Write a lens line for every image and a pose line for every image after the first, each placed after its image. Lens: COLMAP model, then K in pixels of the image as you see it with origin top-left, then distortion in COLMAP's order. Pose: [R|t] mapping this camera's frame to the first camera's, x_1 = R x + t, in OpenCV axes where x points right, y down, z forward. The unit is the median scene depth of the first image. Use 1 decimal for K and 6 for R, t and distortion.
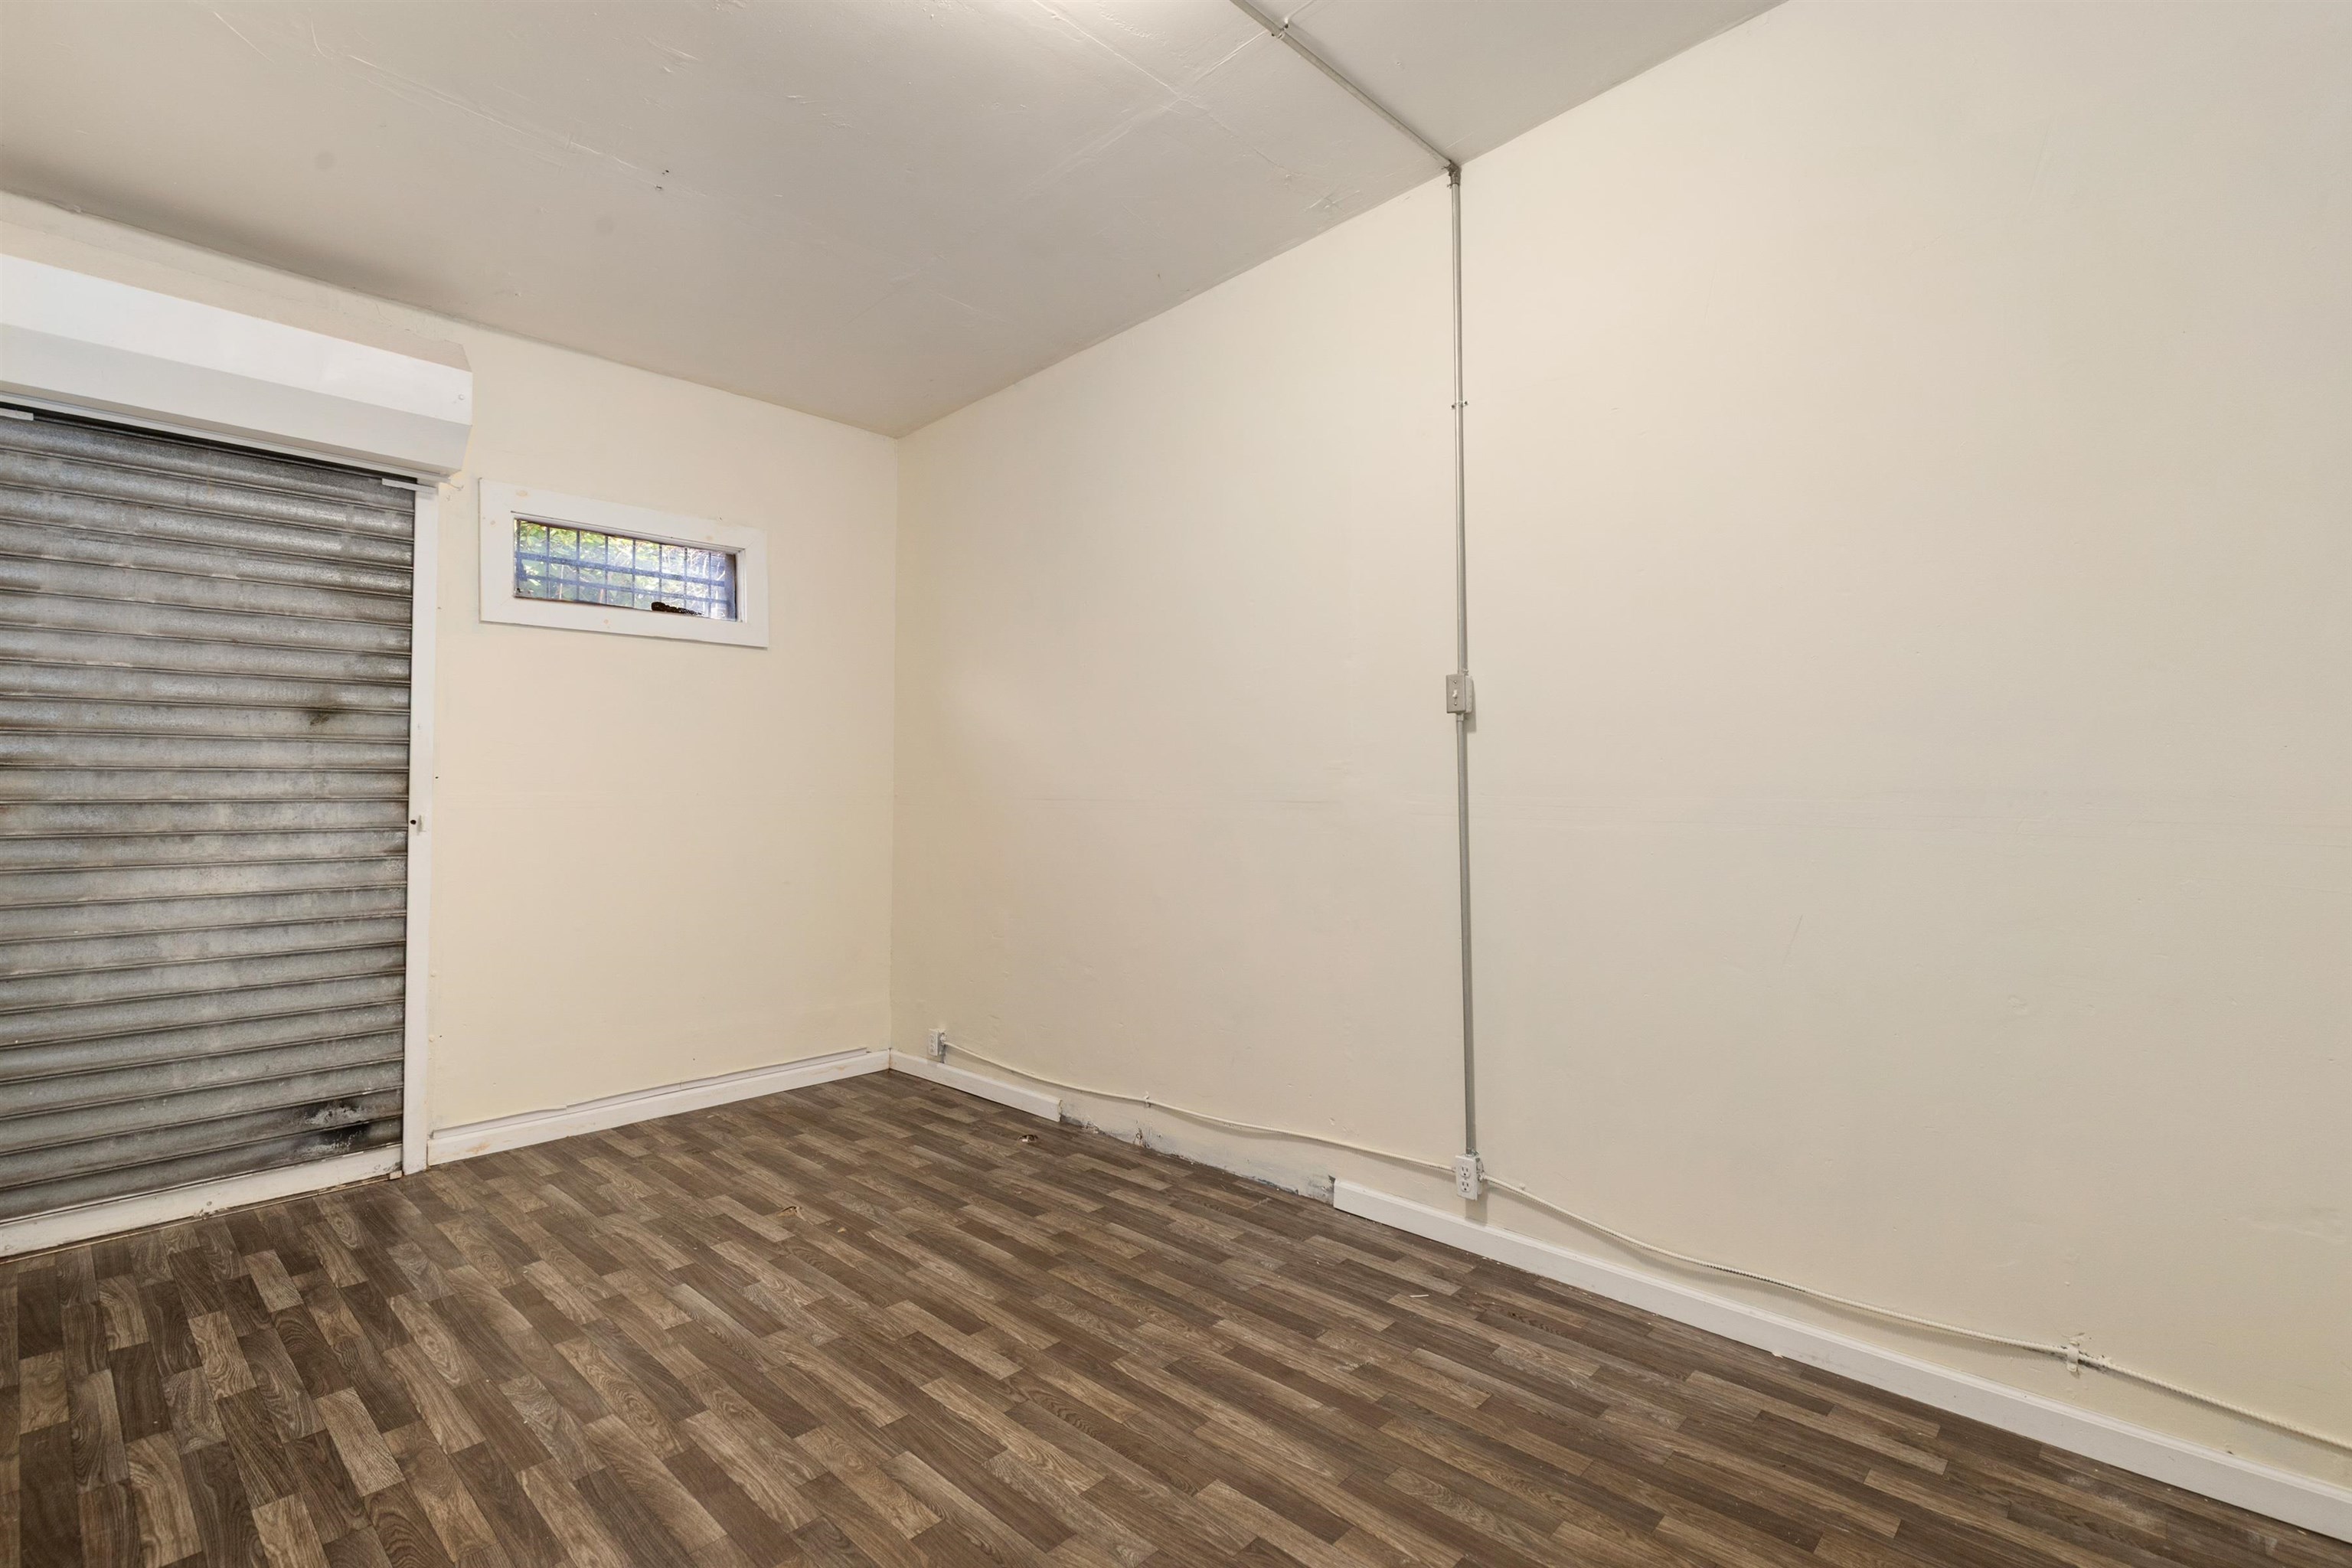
lens RADIAL K [[1079.0, 0, 1187.5], [0, 1079.0, 773.6], [0, 0, 1]] dist [0.006164, 0.001655]
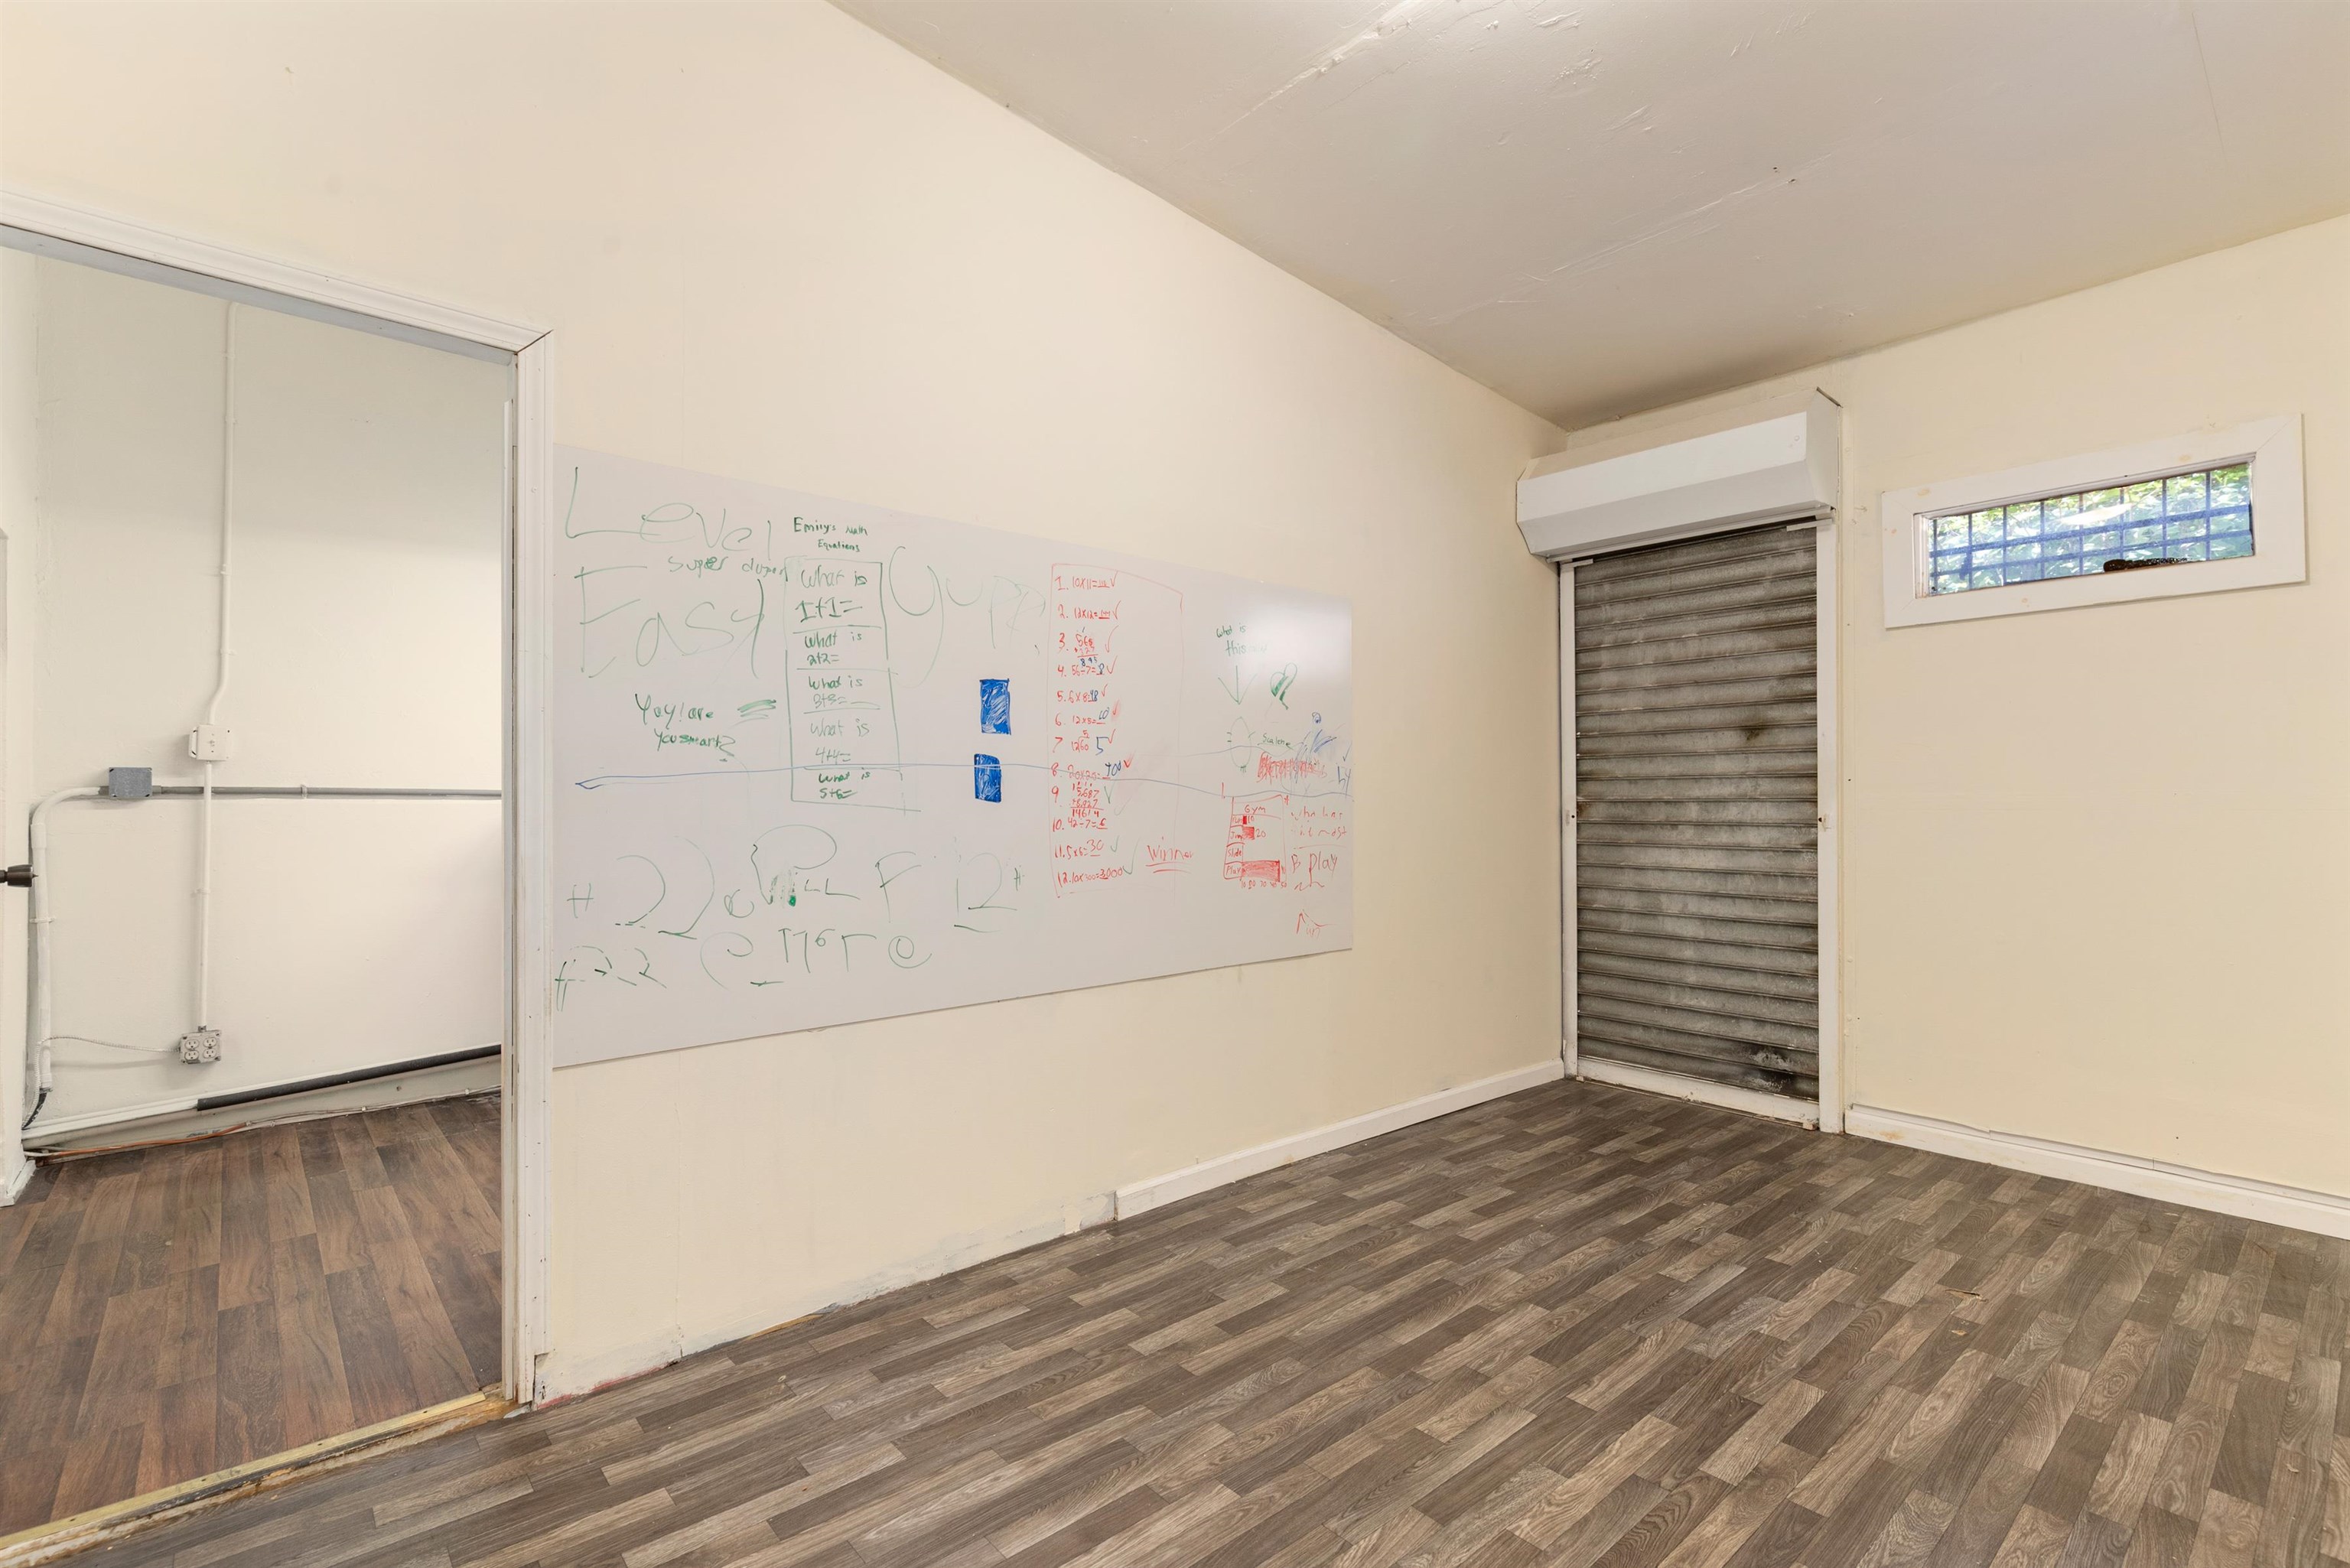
lens RADIAL K [[1078.0, 0, 1186.4], [0, 1078.0, 796.2], [0, 0, 1]] dist [0.006164, 0.001655]
pose [[-0.101680, -0.011063, -0.994756, 0.512023], [0.010127, 0.999875, -0.012155, 0.029512], [0.994766, -0.011310, -0.101556, 0.496026]]
